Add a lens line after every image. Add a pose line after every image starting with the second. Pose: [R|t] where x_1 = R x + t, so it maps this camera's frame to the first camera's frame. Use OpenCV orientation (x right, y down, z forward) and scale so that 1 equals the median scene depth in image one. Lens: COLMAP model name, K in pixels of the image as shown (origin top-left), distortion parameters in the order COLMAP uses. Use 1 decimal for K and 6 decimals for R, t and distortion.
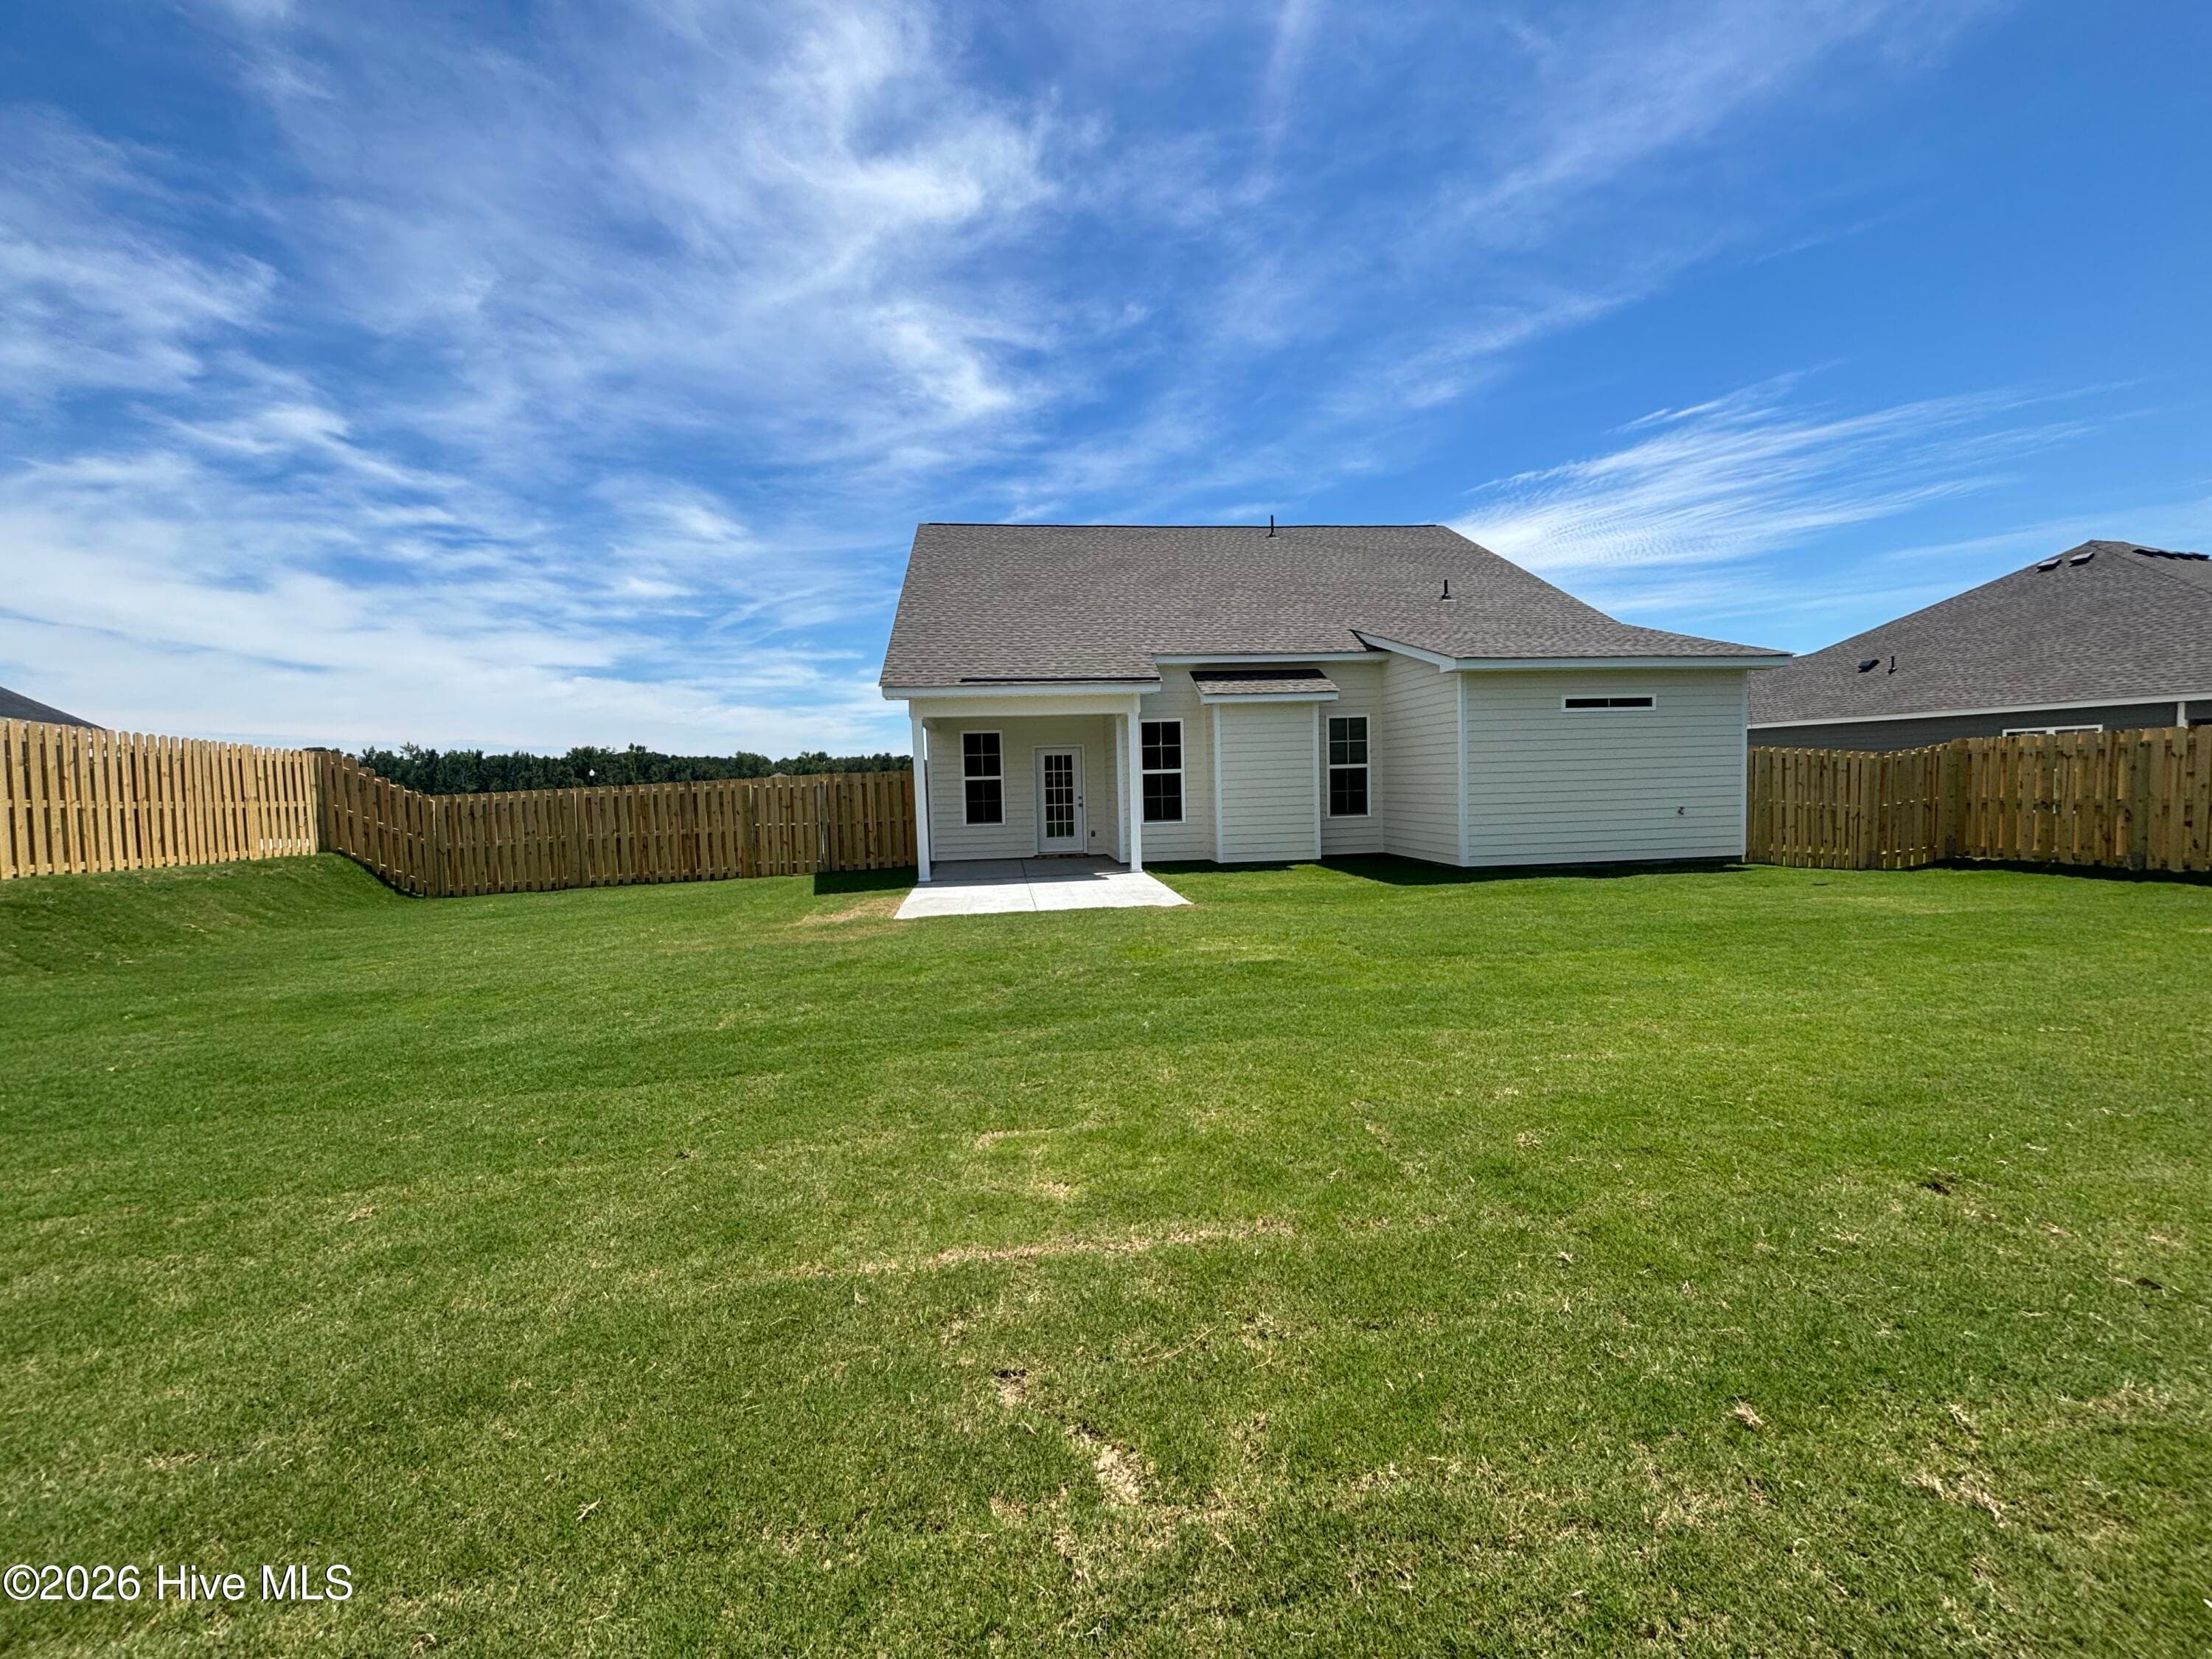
lens RADIAL K [[895.2, 0, 1098.5], [0, 895.2, 829.8], [0, 0, 1]] dist [0.003215, -0.000275]
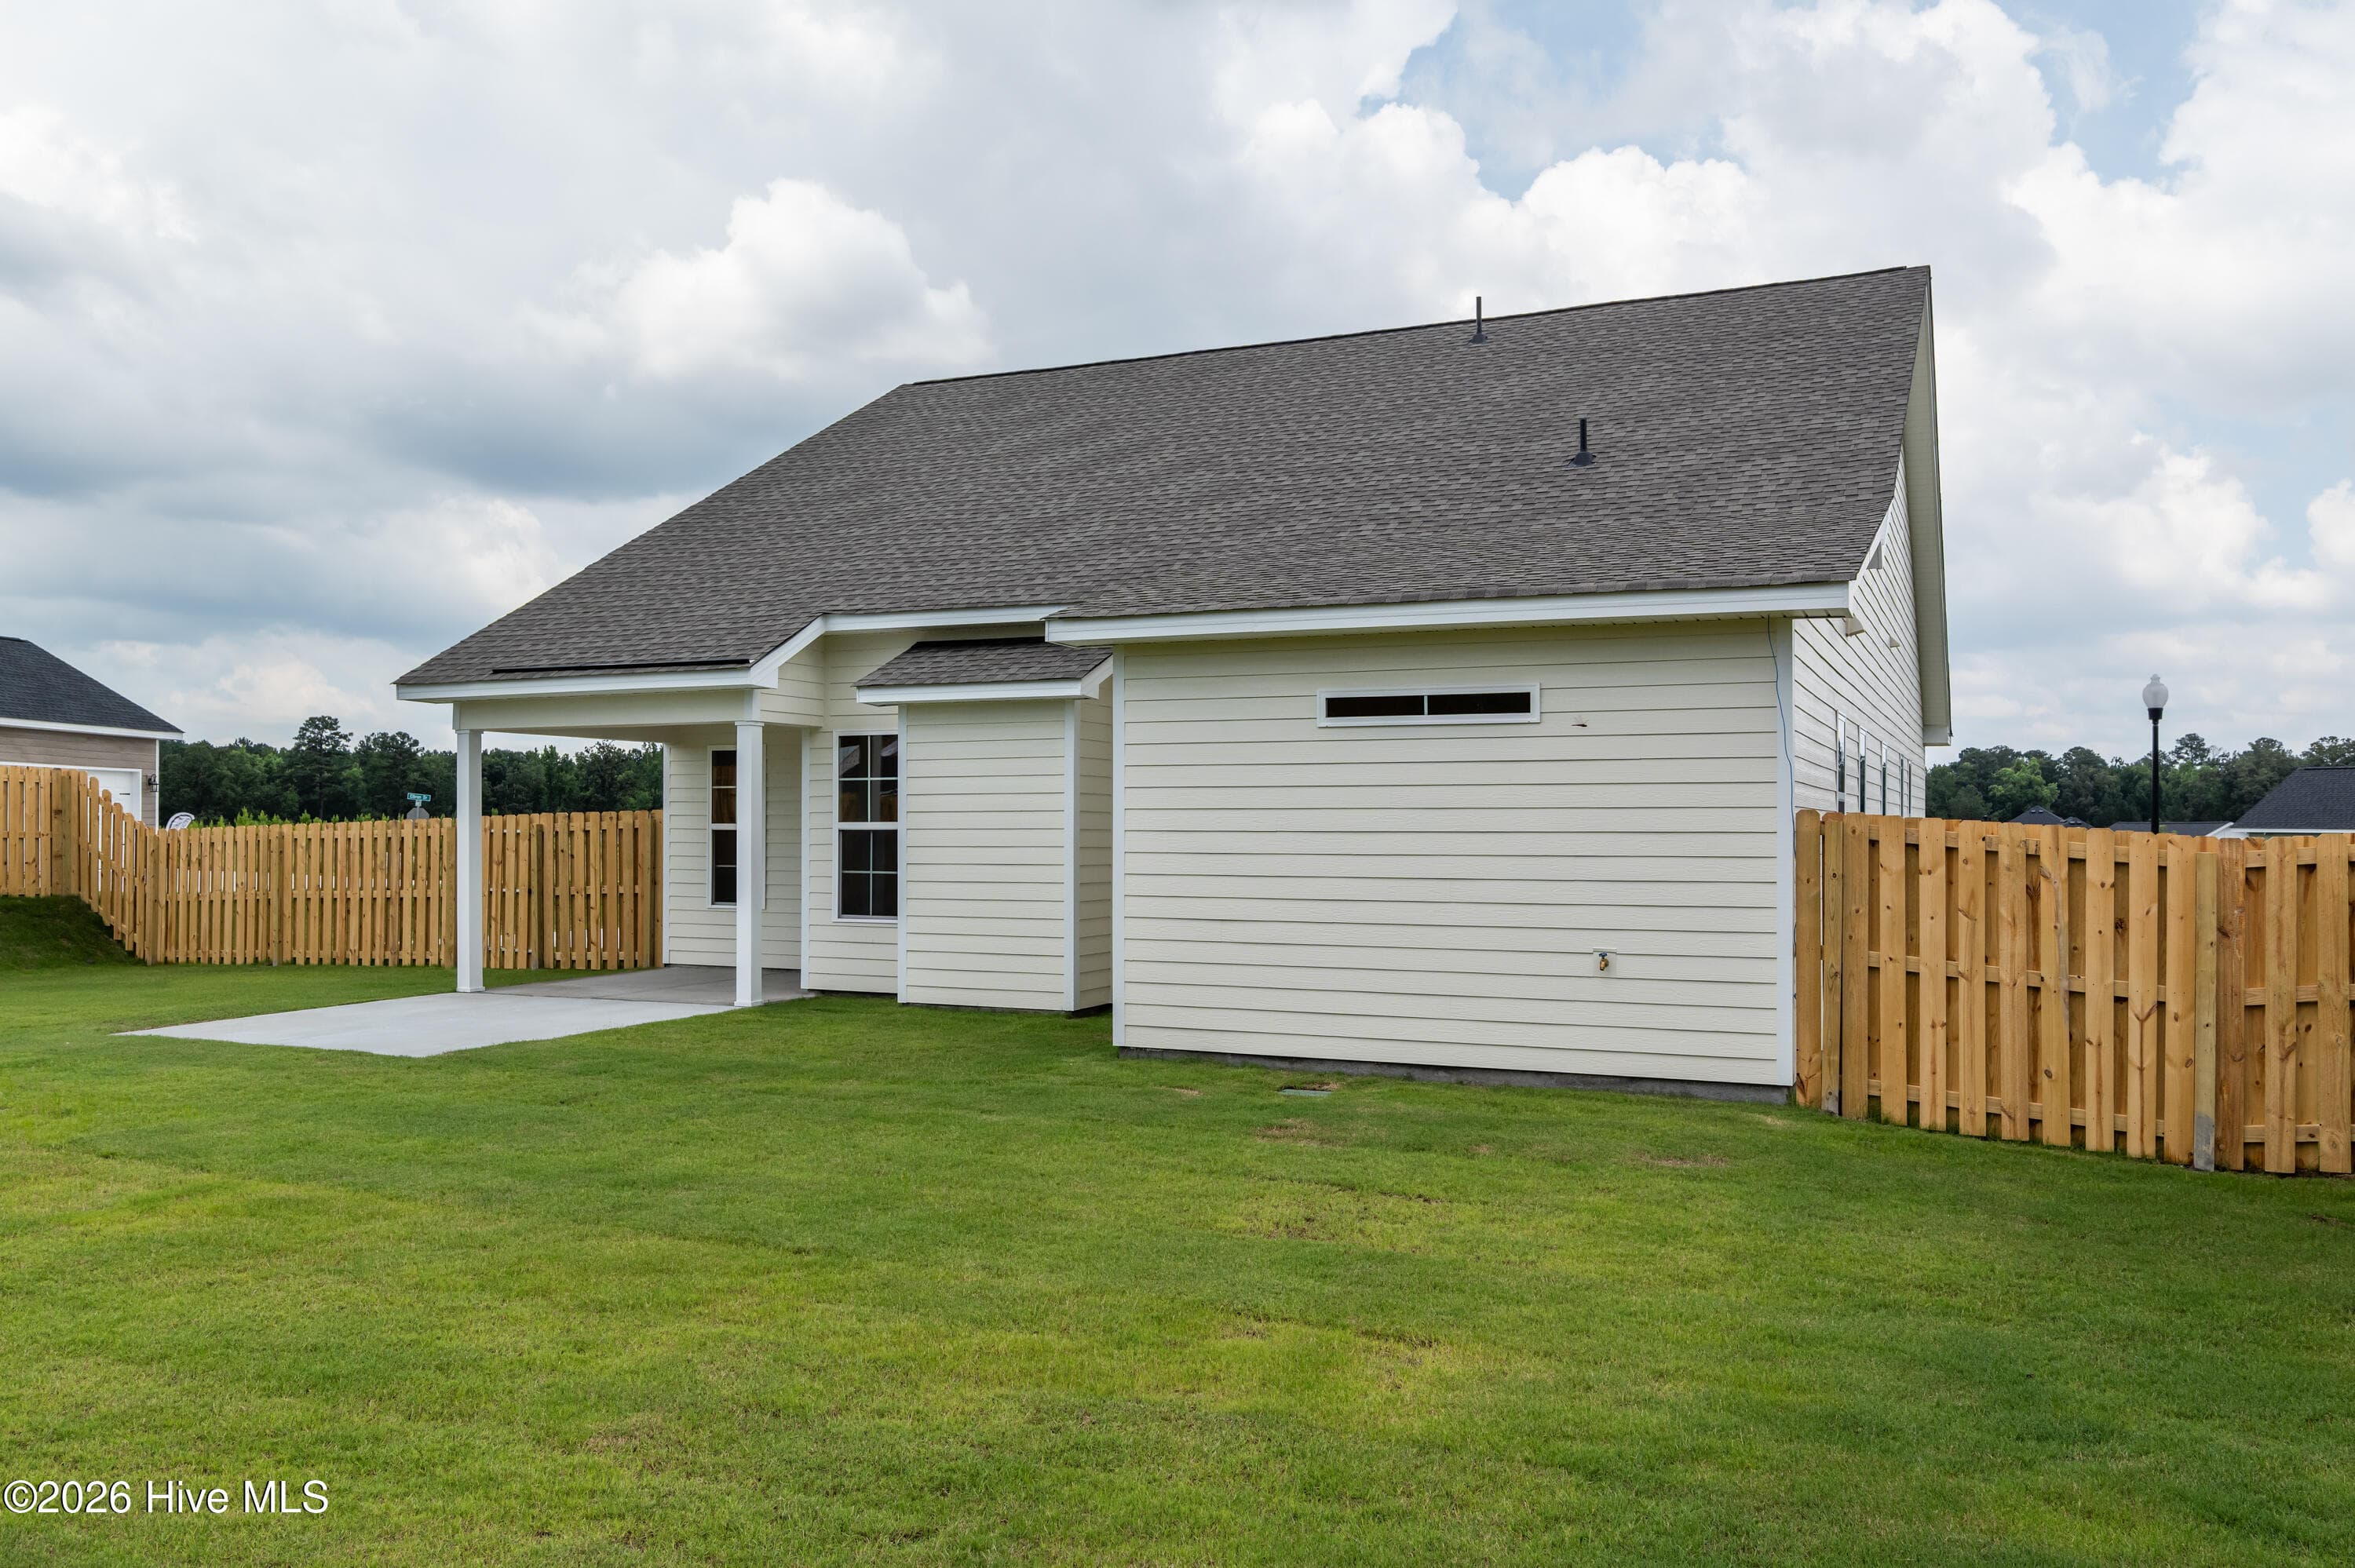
lens RADIAL K [[1806.8, 0, 1172.5], [0, 1806.8, 796.0], [0, 0, 1]] dist [0.000678, 0.005978]
pose [[0.852559, 0.022393, -0.522151, 0.778428], [-0.055399, 0.997325, -0.047683, -0.039867], [0.519687, 0.069579, 0.851519, 0.152272]]
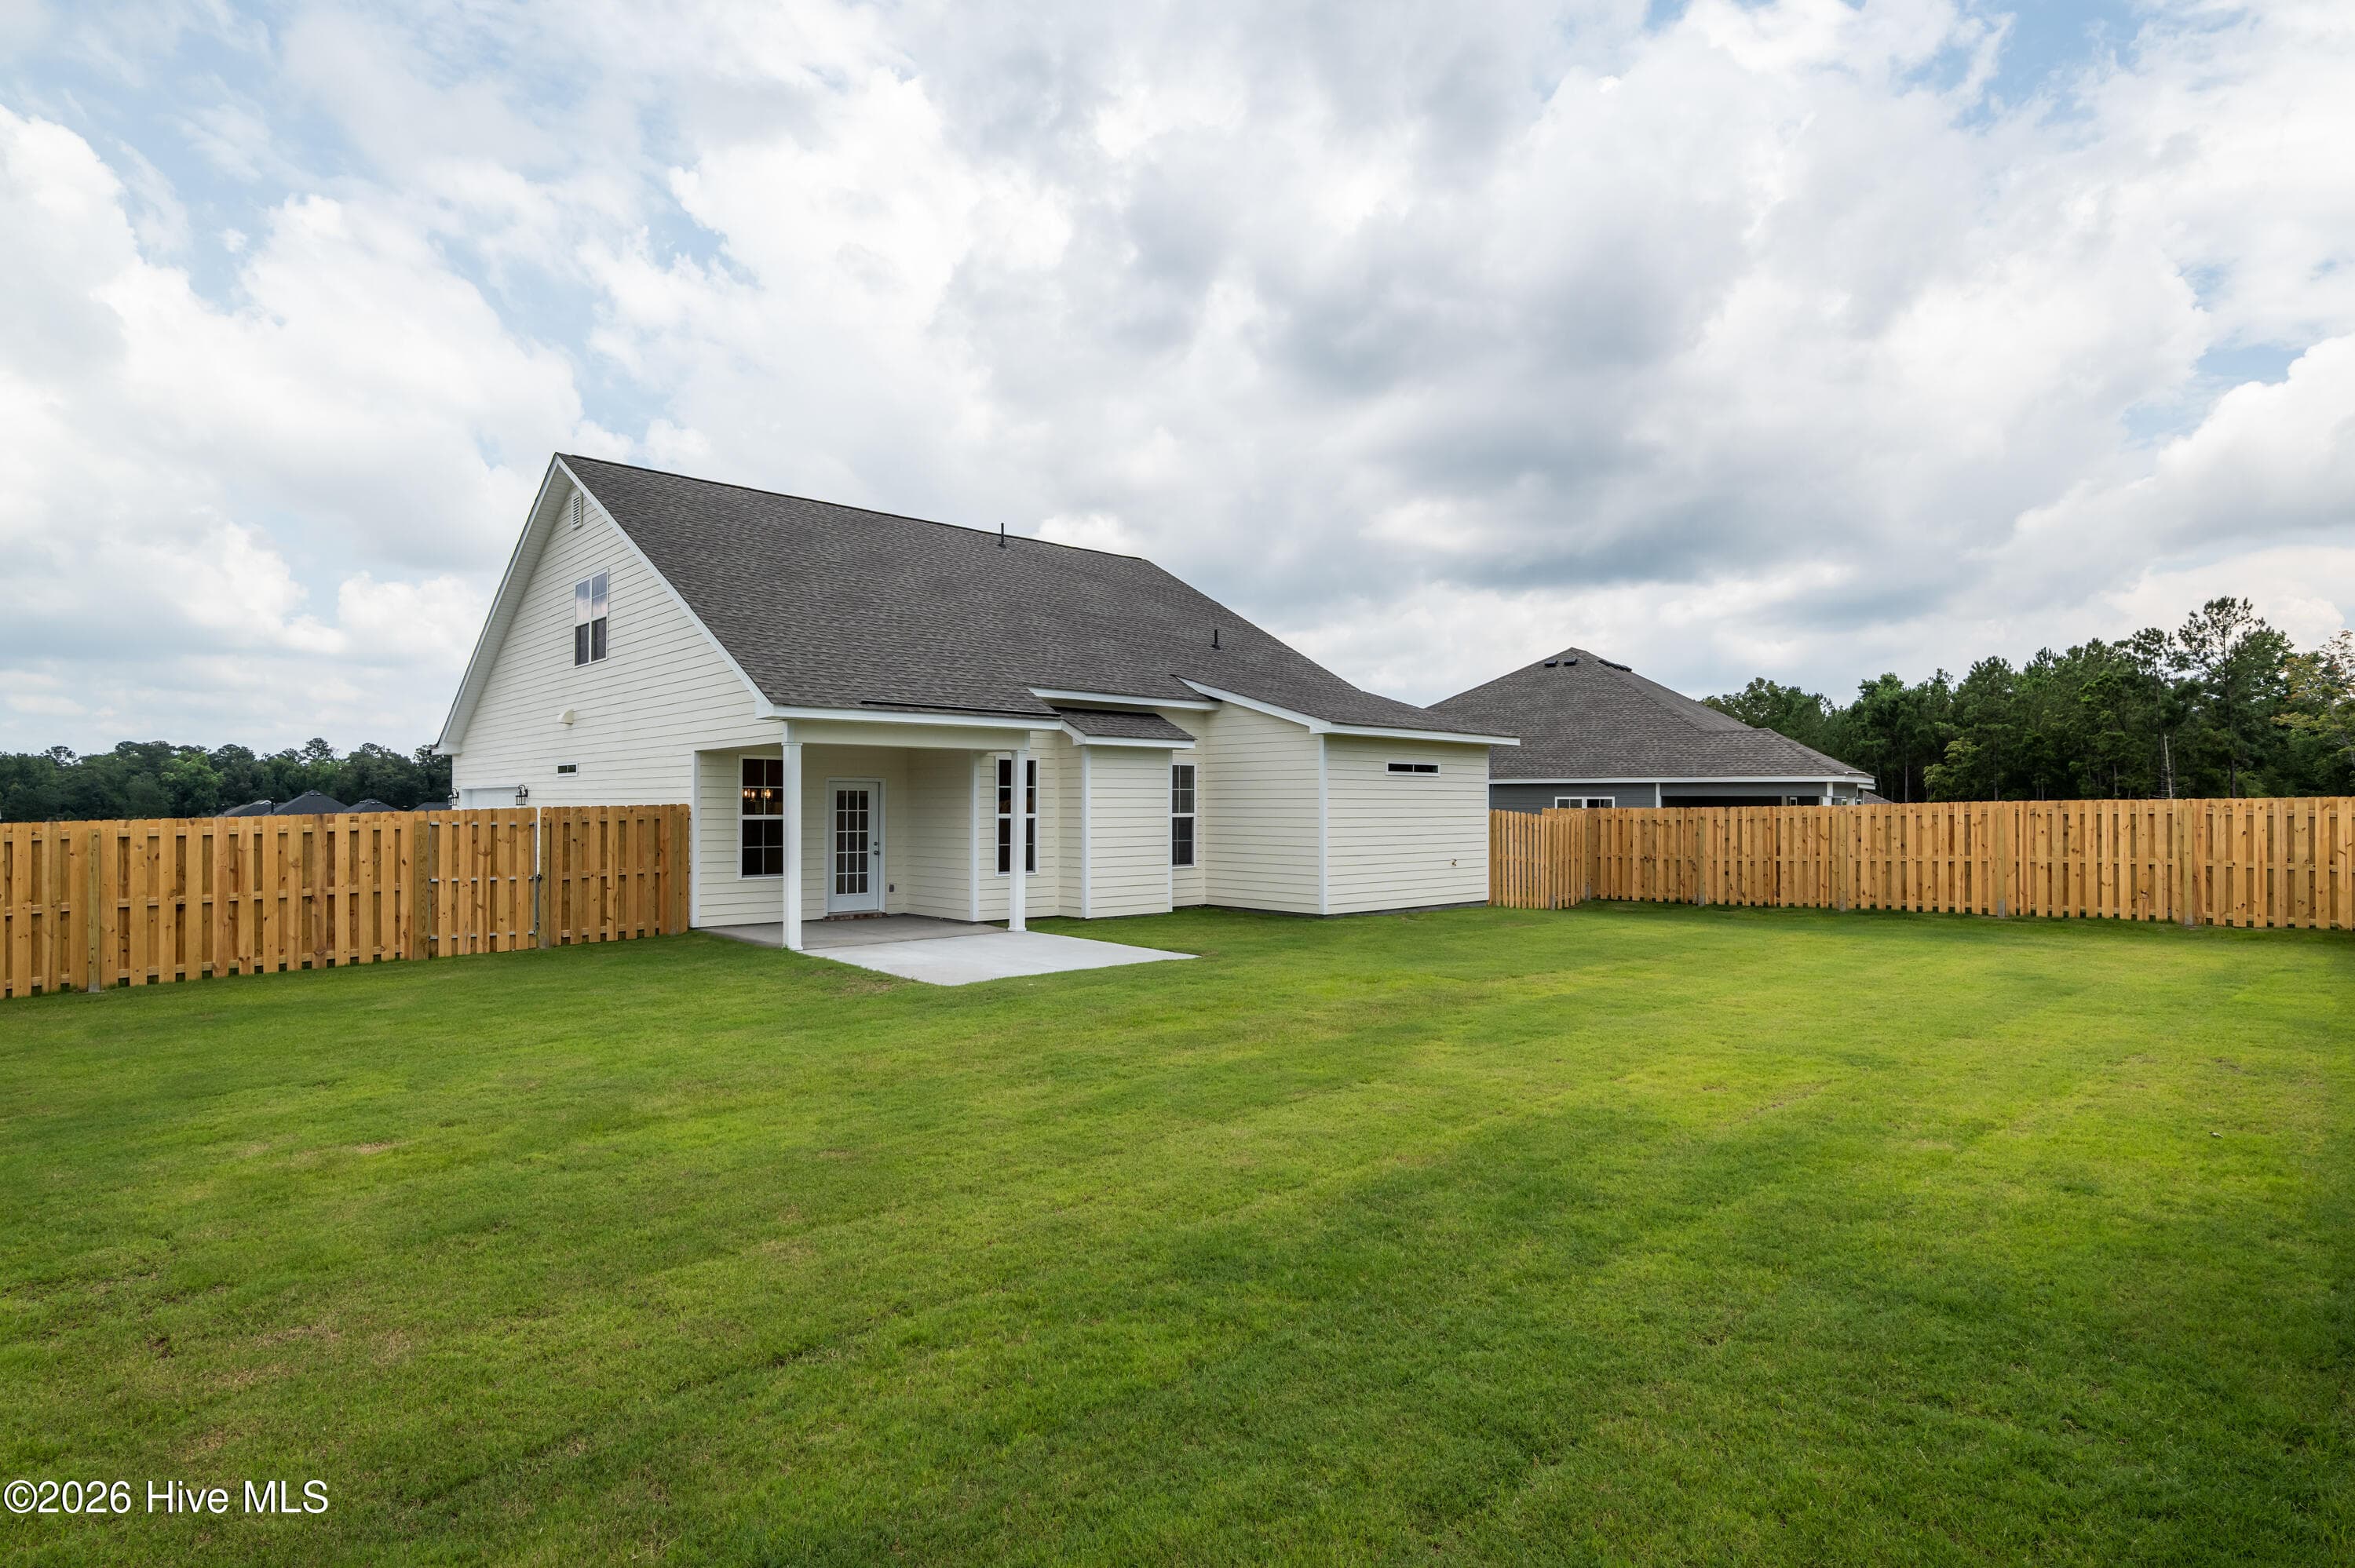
lens RADIAL K [[1219.4, 0, 1180.7], [0, 1219.4, 782.2], [0, 0, 1]] dist [-0.000211, 0.001136]
pose [[0.809906, 0.041218, 0.585109, -0.488094], [0.007651, 0.996701, -0.080802, -0.000096], [-0.586509, 0.069919, 0.806919, -0.067067]]
